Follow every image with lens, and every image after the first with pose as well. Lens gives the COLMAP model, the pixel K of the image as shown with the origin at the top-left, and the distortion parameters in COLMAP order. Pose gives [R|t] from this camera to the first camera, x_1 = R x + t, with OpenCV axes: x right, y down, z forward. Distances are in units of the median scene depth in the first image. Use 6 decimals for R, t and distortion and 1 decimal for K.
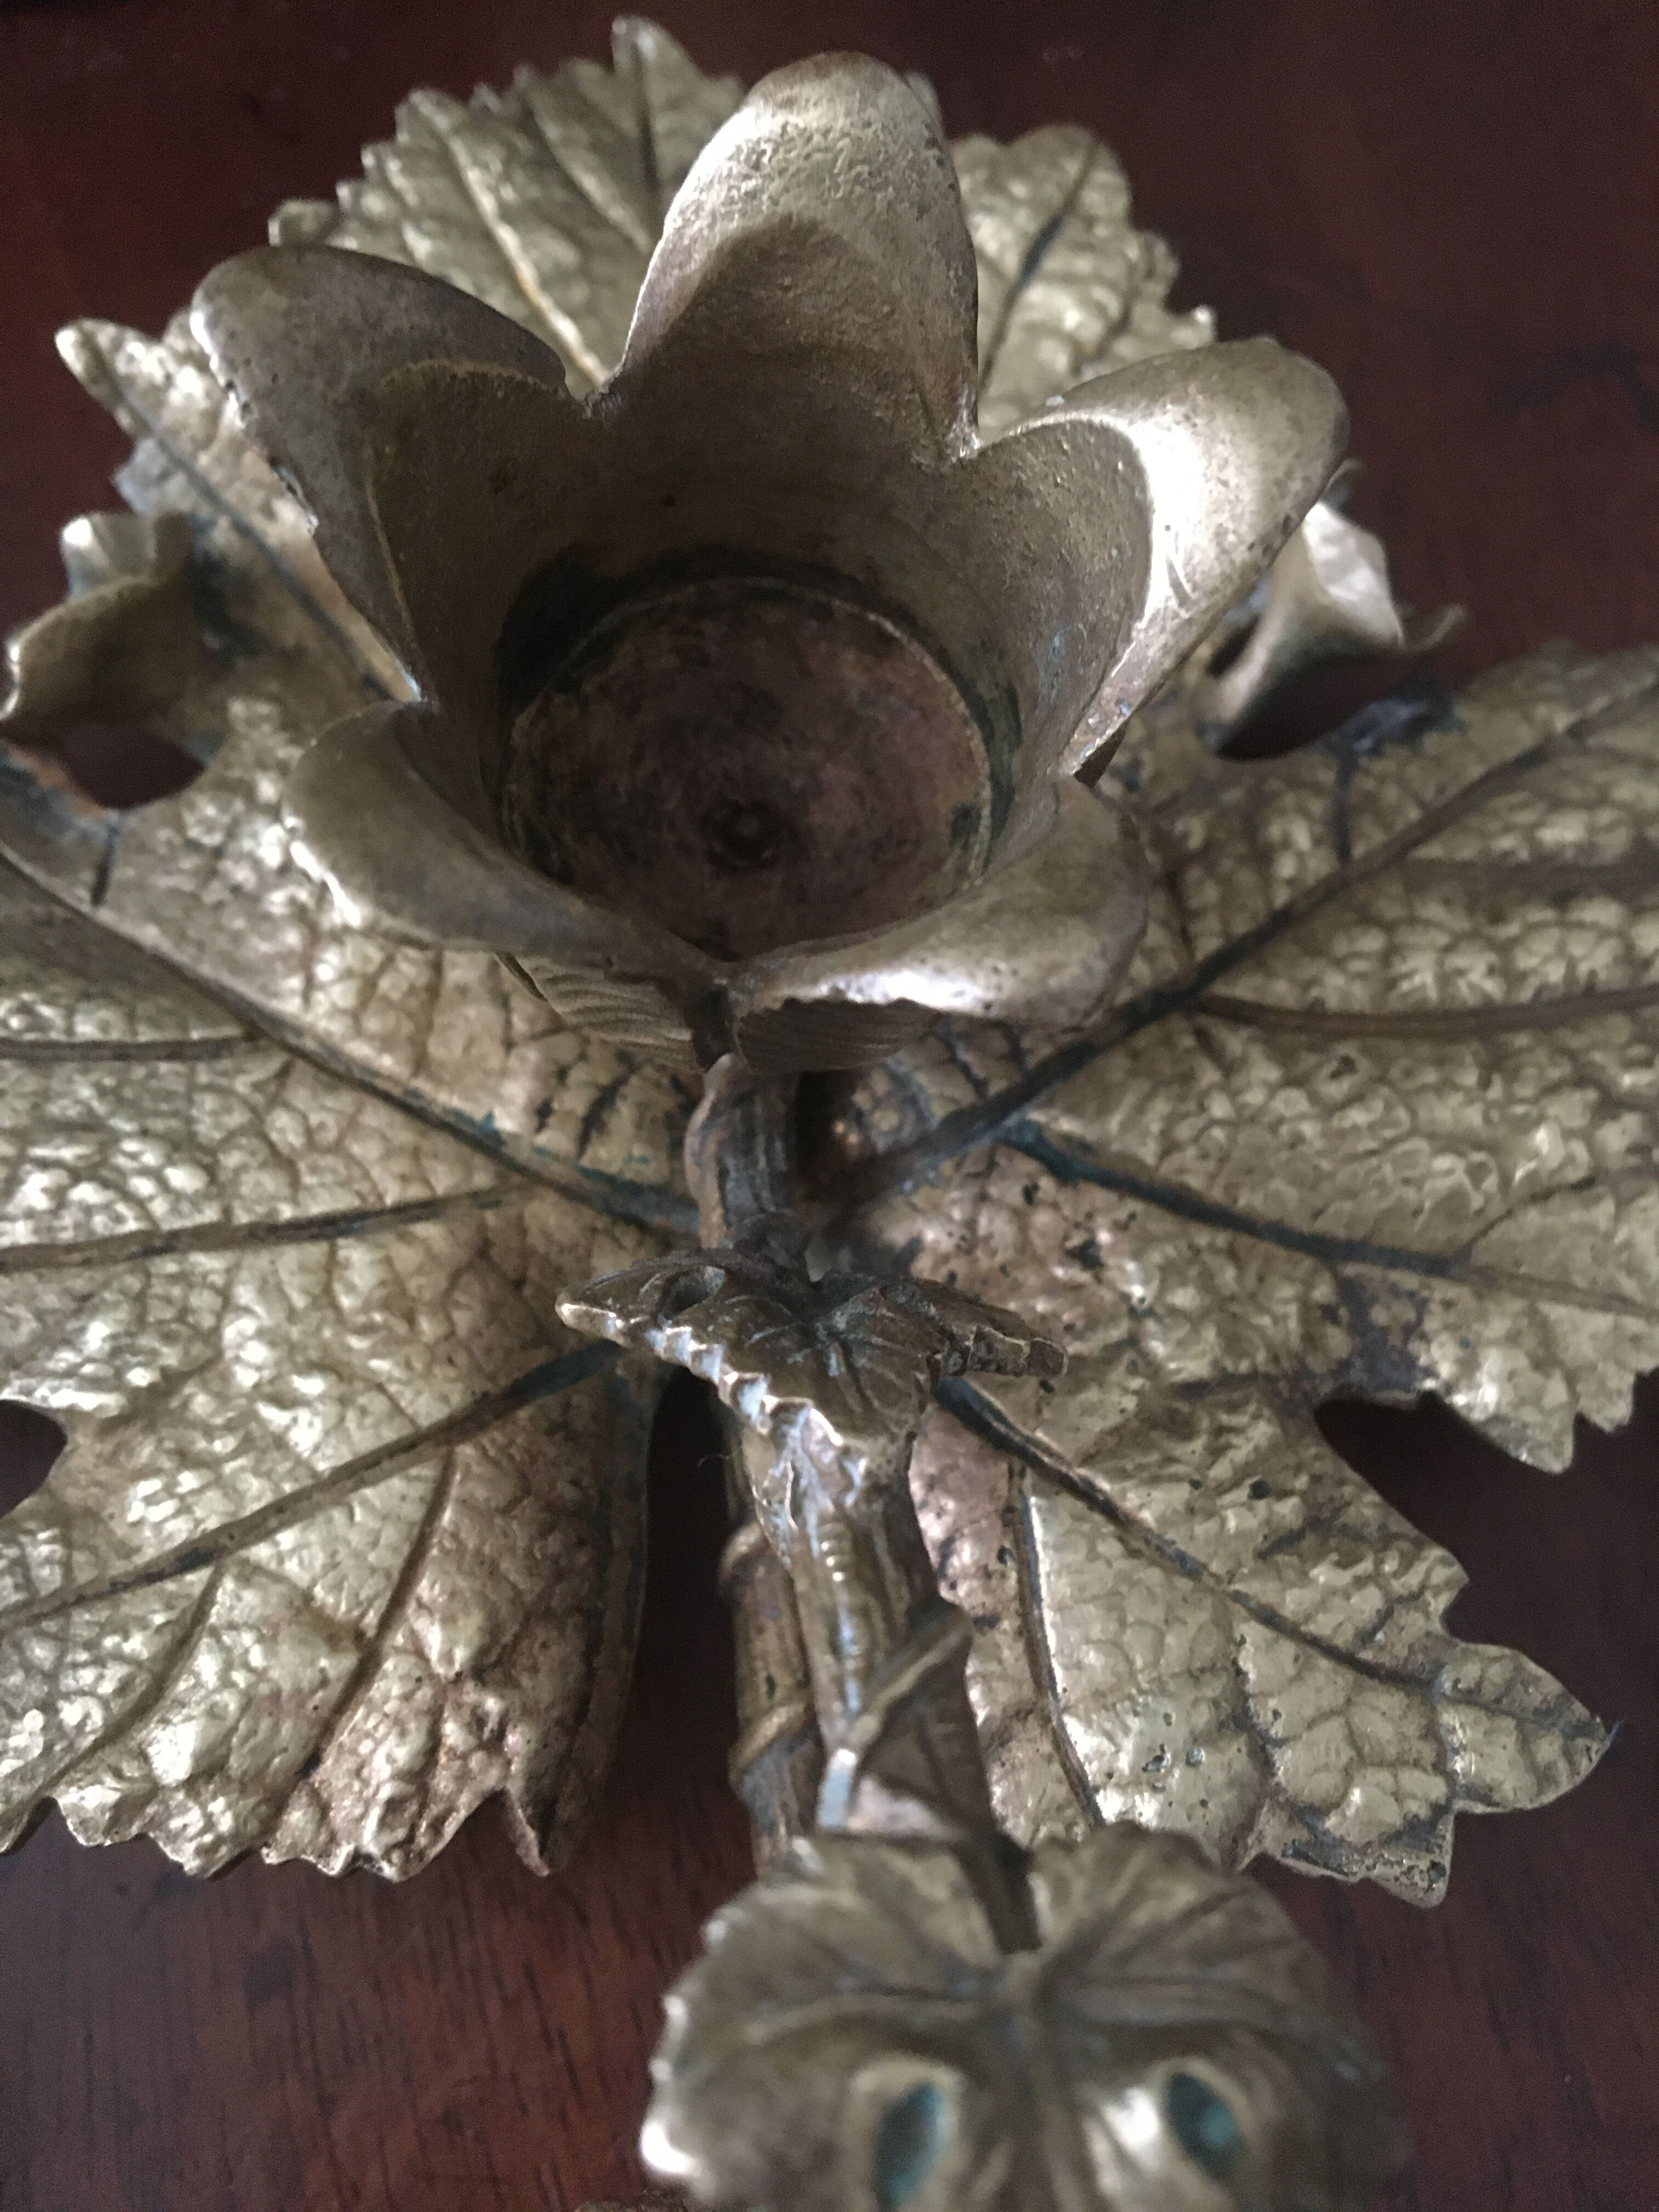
lens RADIAL K [[1977.2, 0, 823.8], [0, 1977.2, 1087.7], [0, 0, 1]] dist [0.090542, -0.187667]
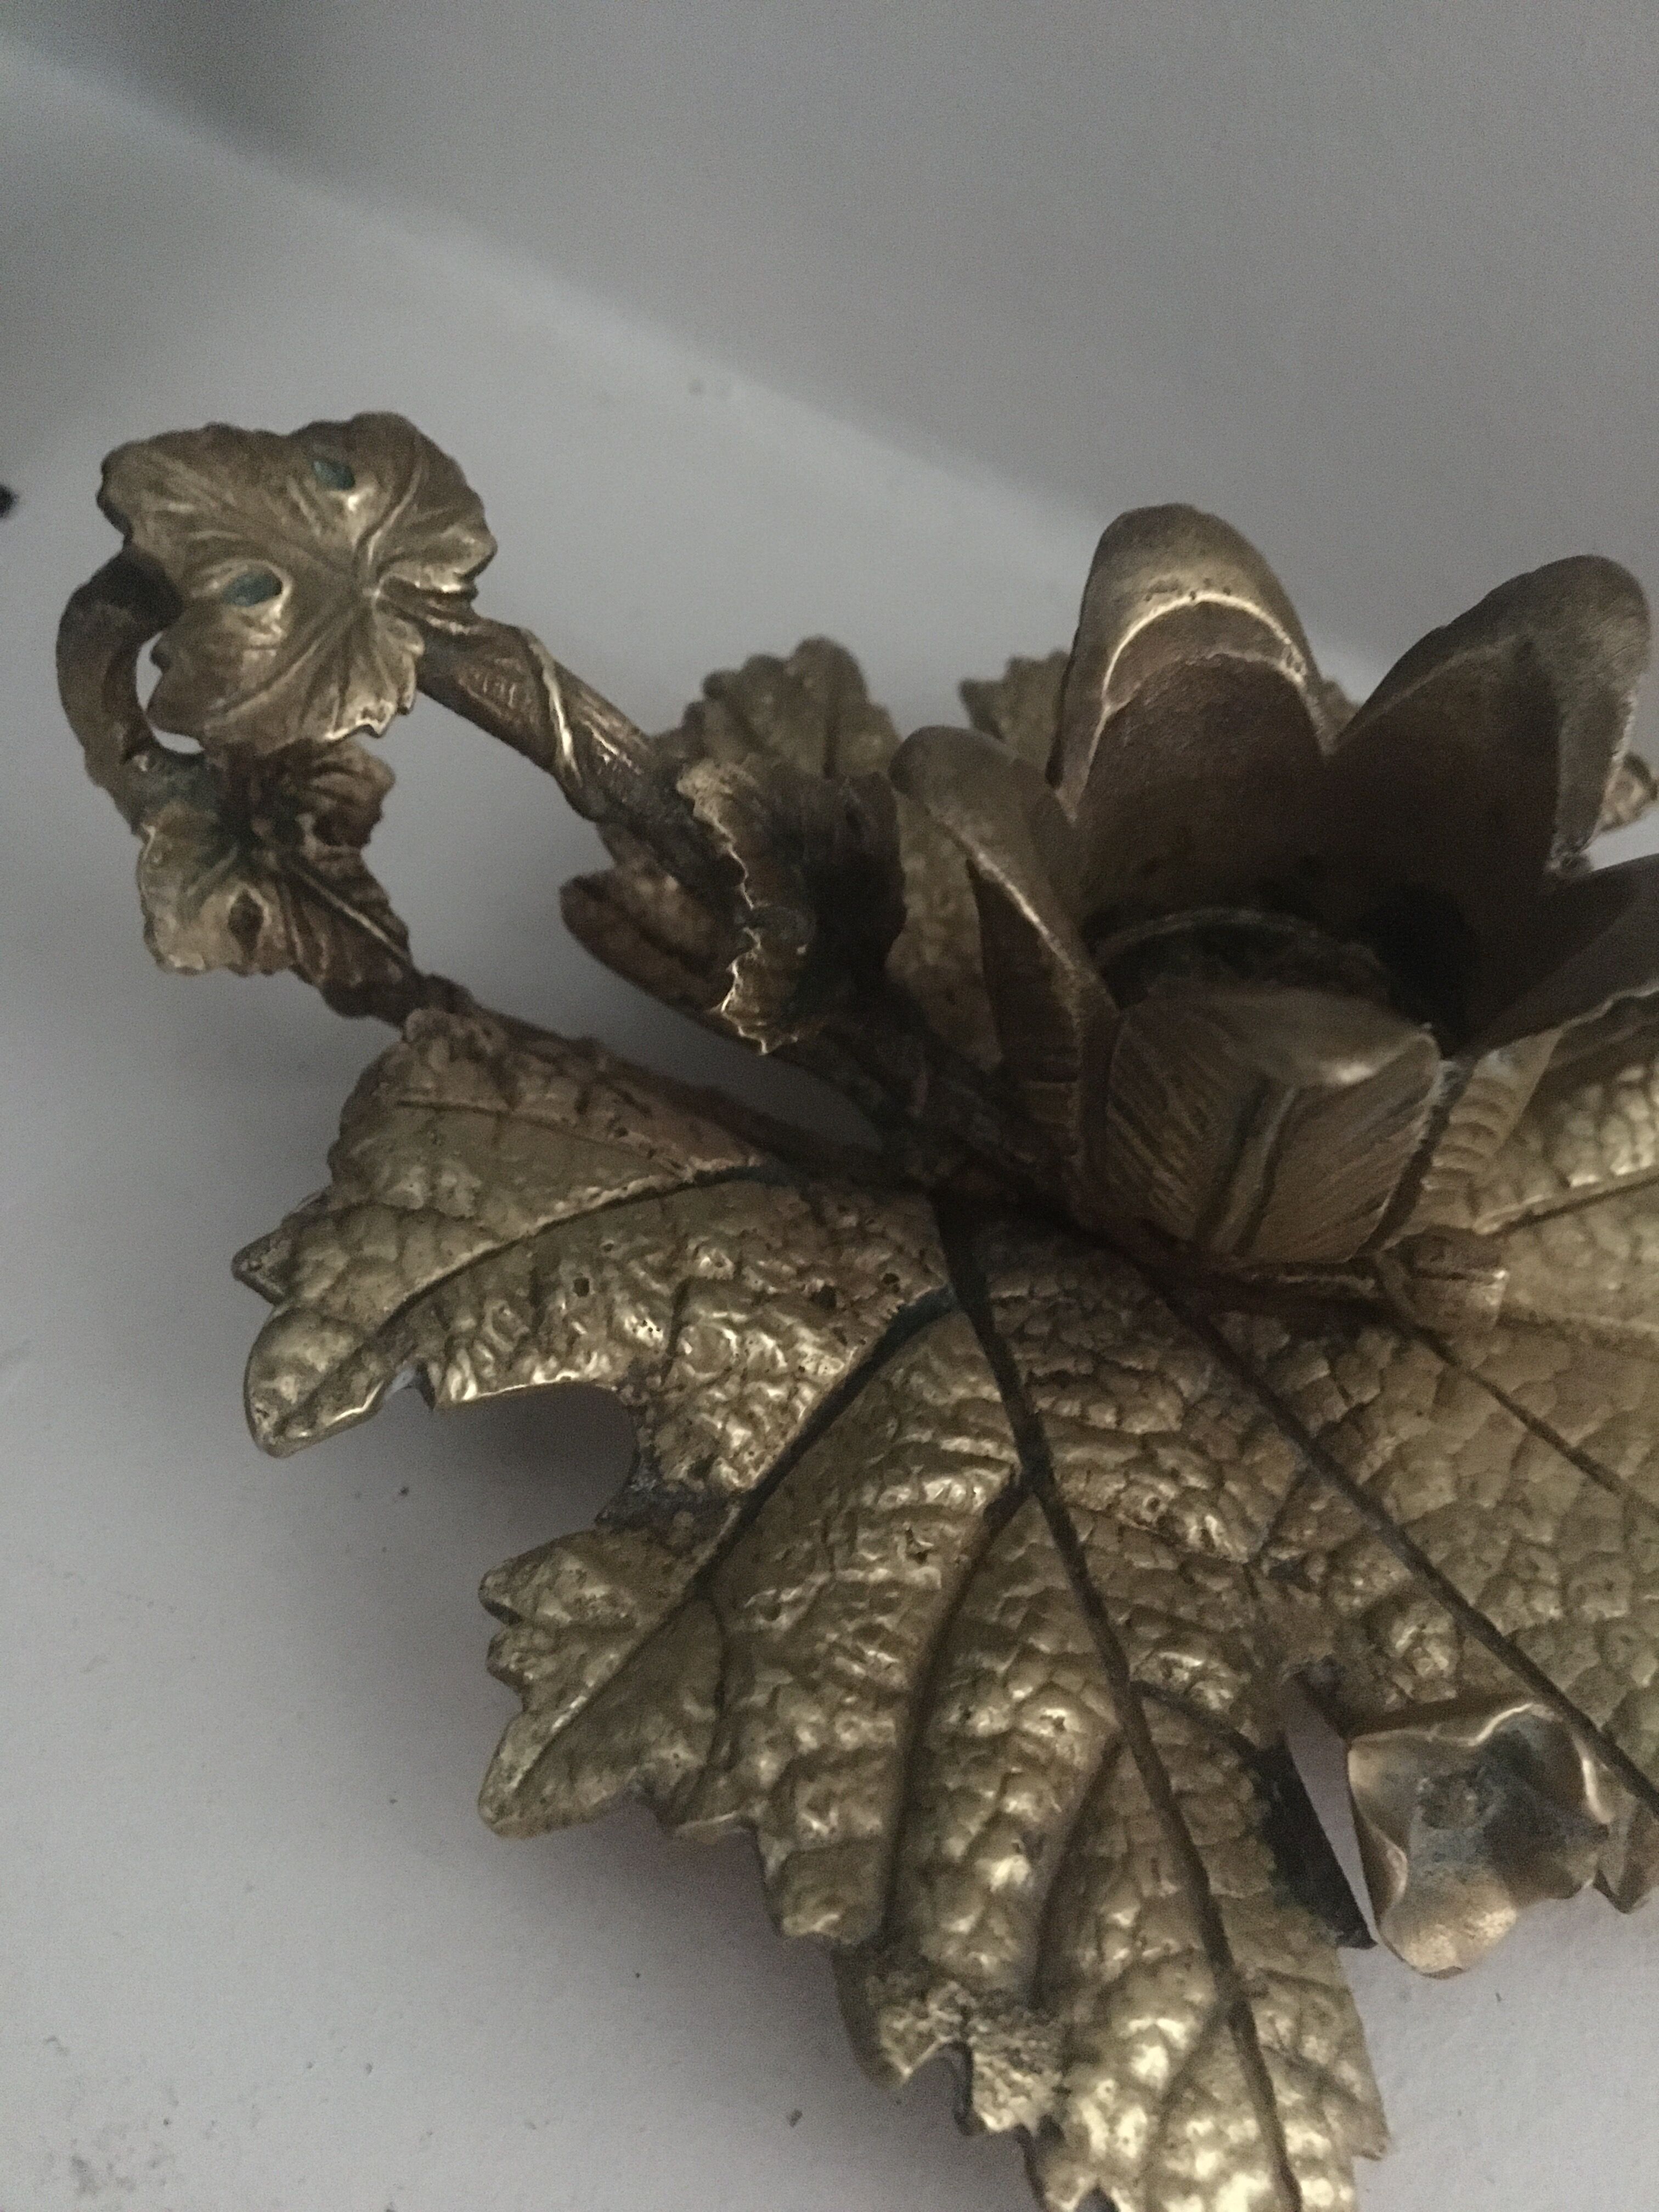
lens RADIAL K [[1977.2, 0, 823.8], [0, 1977.2, 1087.7], [0, 0, 1]] dist [0.090542, -0.187667]
pose [[-0.336992, 0.668555, -0.662926, 0.780928], [-0.911531, -0.055417, 0.407481, -0.360647], [0.235686, 0.741595, 0.628084, 0.186298]]
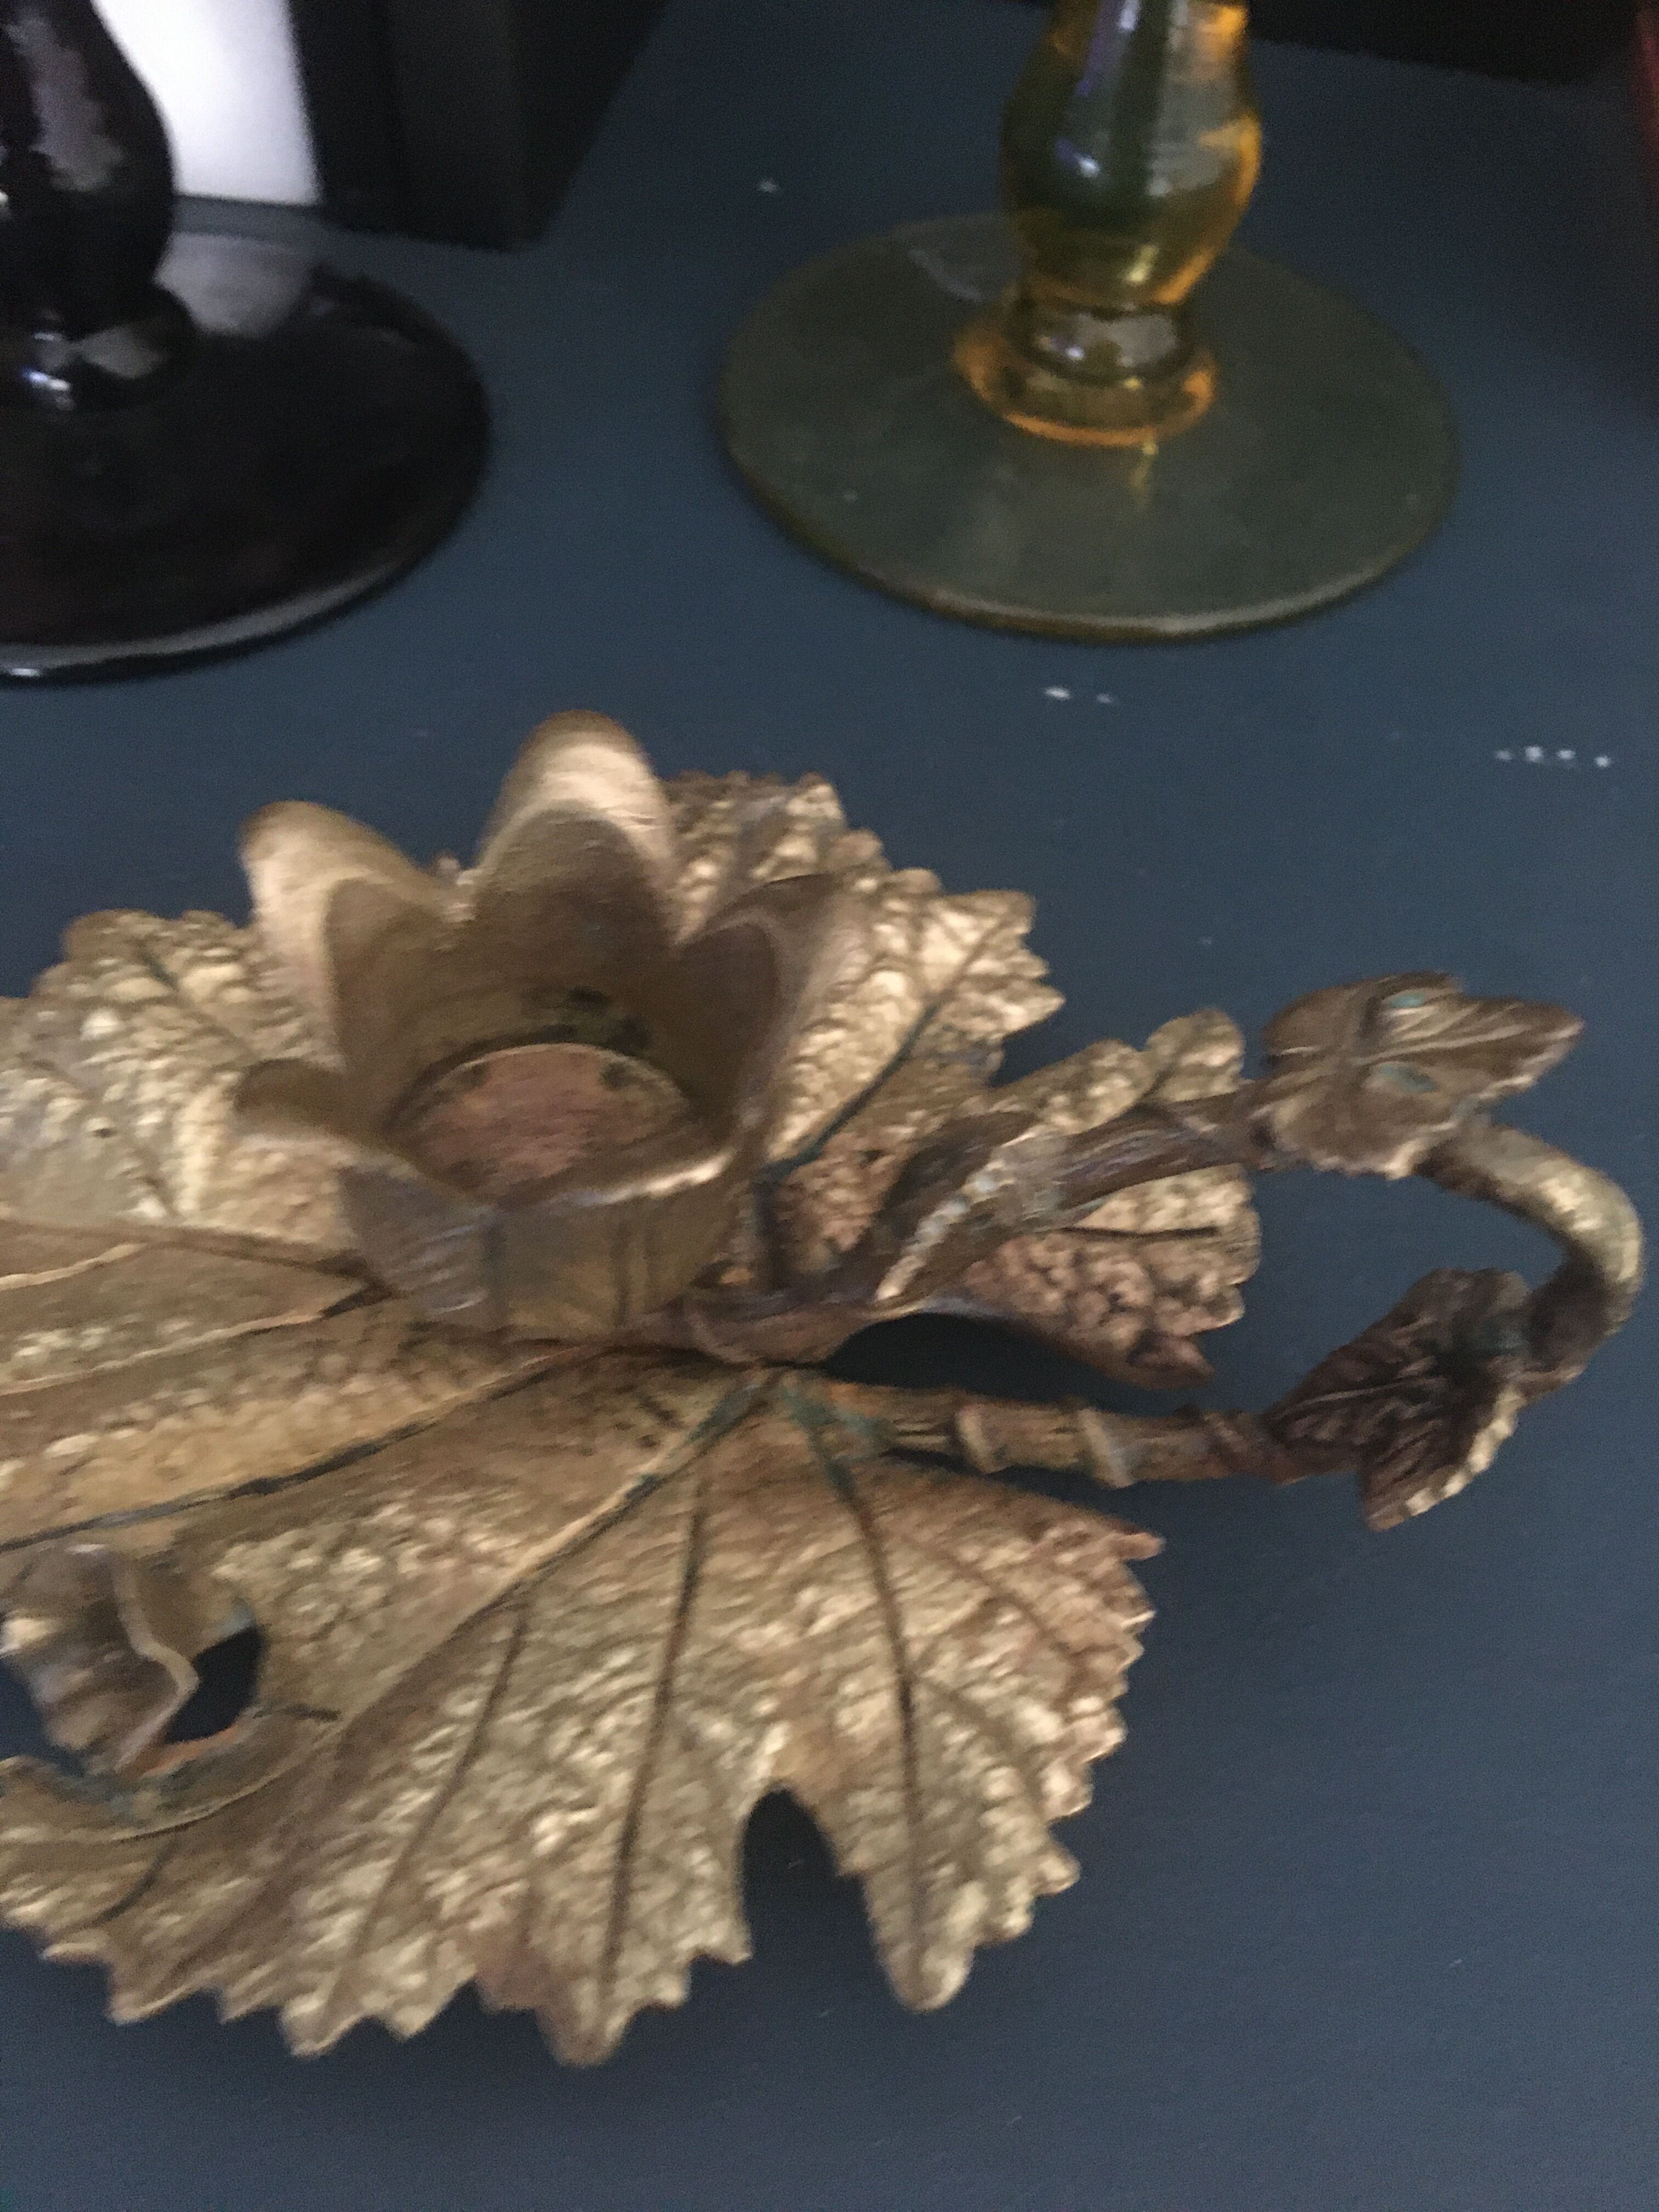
lens RADIAL K [[1977.2, 0, 823.8], [0, 1977.2, 1087.7], [0, 0, 1]] dist [0.090542, -0.187667]
pose [[0.303517, -0.742214, 0.597492, -0.760630], [0.887163, 0.448890, 0.106952, -0.140086], [-0.347590, 0.497611, 0.794711, -0.270123]]
